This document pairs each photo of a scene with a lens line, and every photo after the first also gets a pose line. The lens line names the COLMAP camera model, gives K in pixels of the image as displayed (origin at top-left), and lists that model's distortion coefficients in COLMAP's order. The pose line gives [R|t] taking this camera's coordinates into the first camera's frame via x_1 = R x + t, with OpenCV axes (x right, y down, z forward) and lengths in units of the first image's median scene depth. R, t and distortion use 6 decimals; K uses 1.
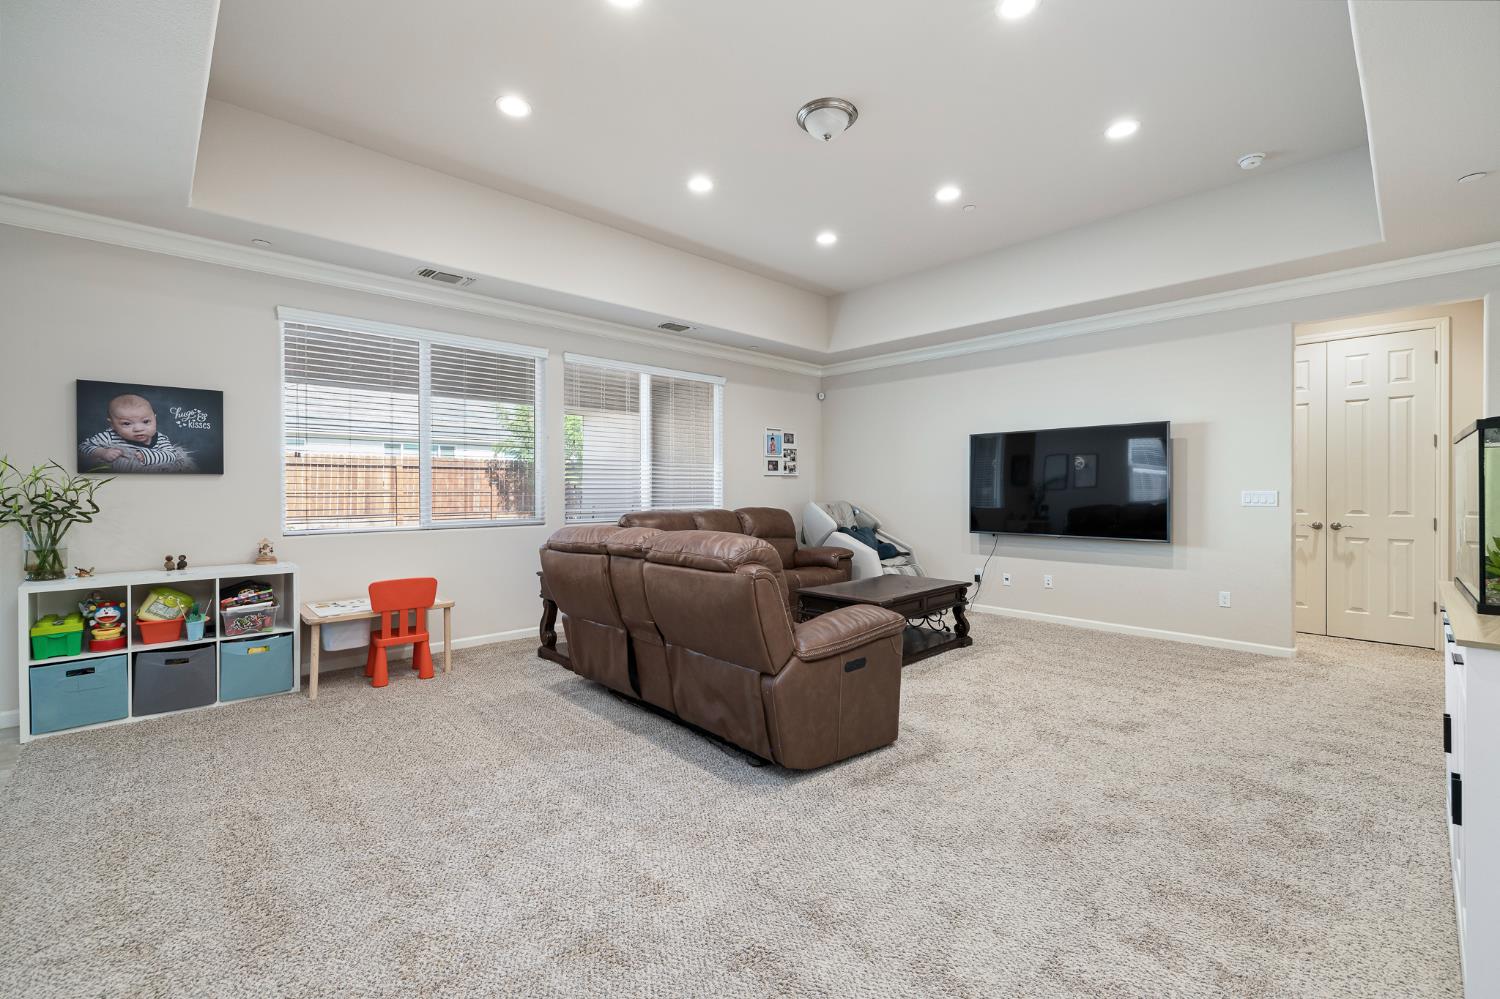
lens RADIAL K [[629.2, 0, 754.8], [0, 629.2, 495.9], [0, 0, 1]] dist [0.001644, -0.000174]
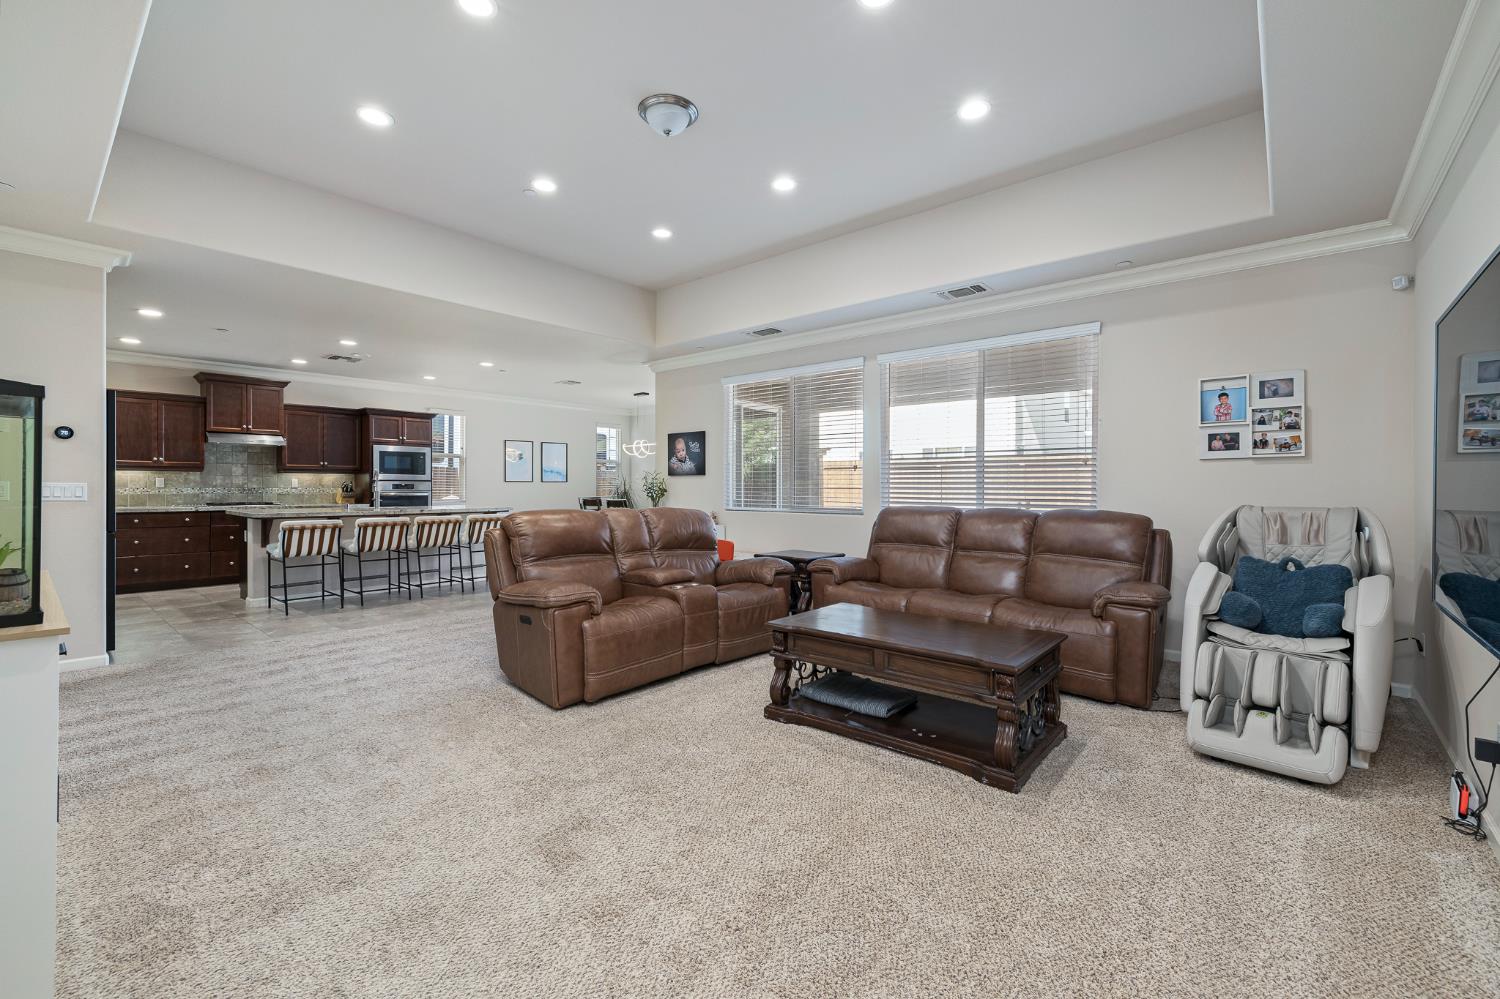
lens RADIAL K [[626.5, 0, 752.9], [0, 626.5, 486.9], [0, 0, 1]] dist [0.001536, -0.000126]
pose [[0.105847, 0.004134, -0.994374, 0.806792], [-0.011940, 0.999925, 0.002886, -0.004970], [0.994311, 0.011567, 0.105889, 0.742136]]
